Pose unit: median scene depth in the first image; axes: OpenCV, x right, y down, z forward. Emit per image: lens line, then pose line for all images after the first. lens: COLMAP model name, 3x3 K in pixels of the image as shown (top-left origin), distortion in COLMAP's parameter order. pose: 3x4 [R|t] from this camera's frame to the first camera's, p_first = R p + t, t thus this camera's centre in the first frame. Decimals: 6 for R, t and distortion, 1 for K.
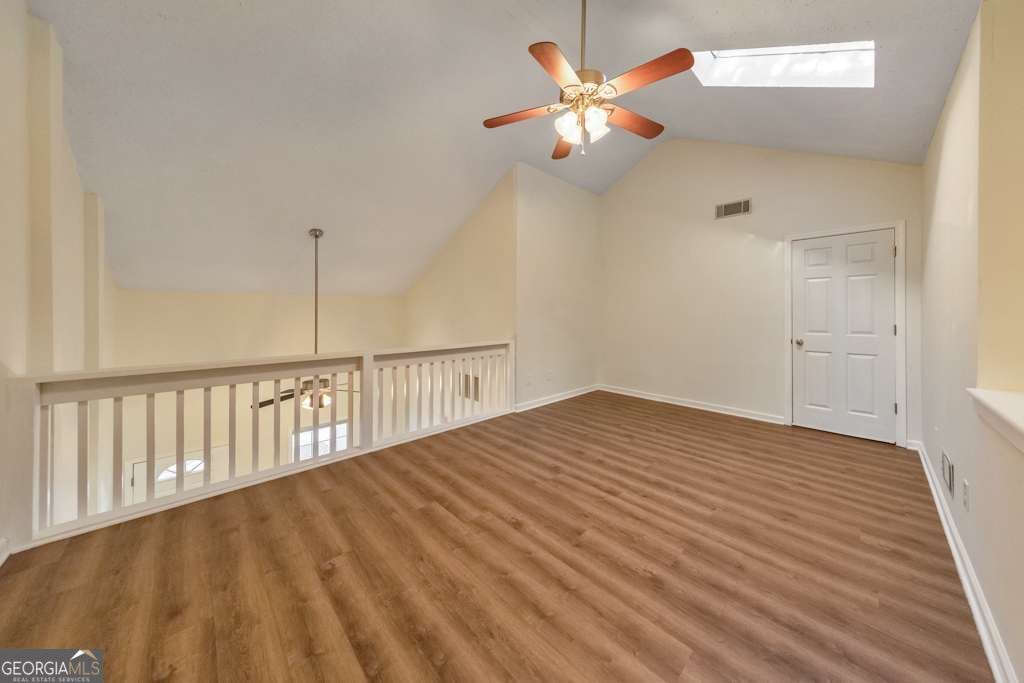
lens RADIAL K [[339.9, 0, 514.8], [0, 339.9, 314.2], [0, 0, 1]] dist [0.008993, -0.000102]
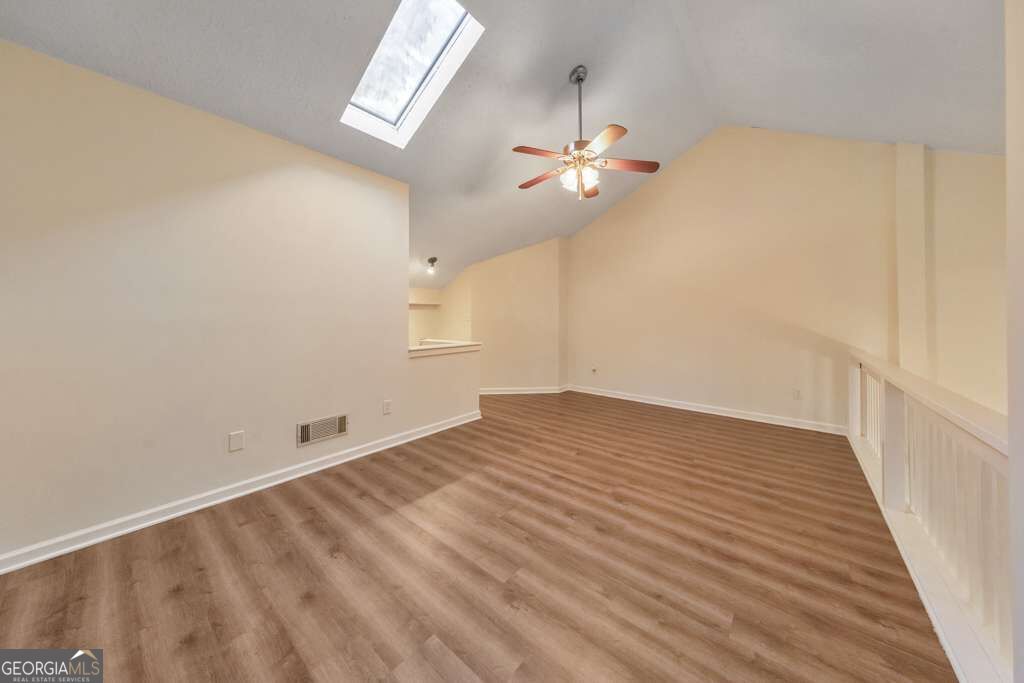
lens RADIAL K [[339.9, 0, 514.8], [0, 339.9, 314.2], [0, 0, 1]] dist [0.008993, -0.000102]
pose [[-0.991538, -0.004366, -0.129747, 0.564803], [-0.004285, 0.999990, -0.000905, -0.010109], [0.129750, -0.000342, -0.991547, 2.072141]]
